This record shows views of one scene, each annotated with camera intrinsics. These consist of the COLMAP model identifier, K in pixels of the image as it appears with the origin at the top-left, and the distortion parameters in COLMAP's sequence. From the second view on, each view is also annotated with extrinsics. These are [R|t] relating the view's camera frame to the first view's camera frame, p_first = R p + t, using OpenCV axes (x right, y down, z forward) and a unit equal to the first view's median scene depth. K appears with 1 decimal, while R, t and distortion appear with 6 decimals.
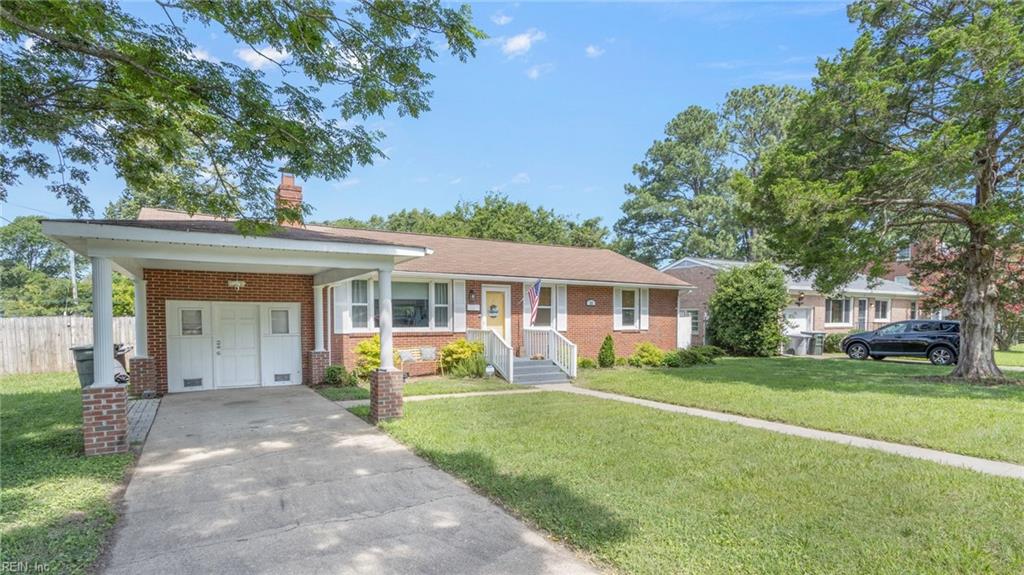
lens RADIAL K [[534.3, 0, 500.5], [0, 534.3, 343.0], [0, 0, 1]] dist [0.001068, 0.000181]
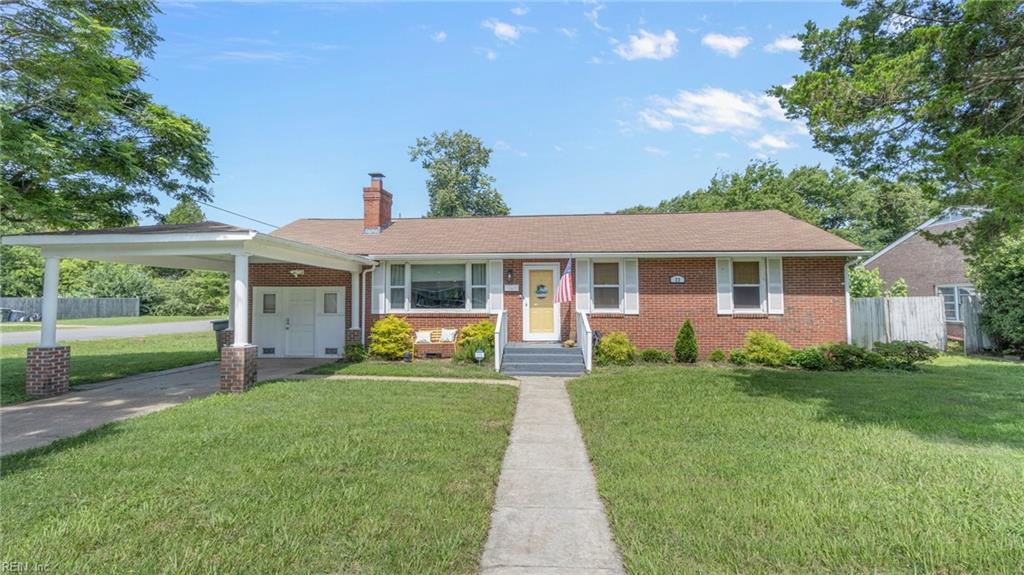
lens RADIAL K [[510.0, 0, 507.3], [0, 510.0, 276.2], [0, 0, 1]] dist [-0.001034, -0.000191]
pose [[0.801705, -0.032569, -0.596832, 0.487473], [-0.024402, 0.995899, -0.087125, -0.008717], [0.597222, 0.084412, 0.797622, 0.284126]]
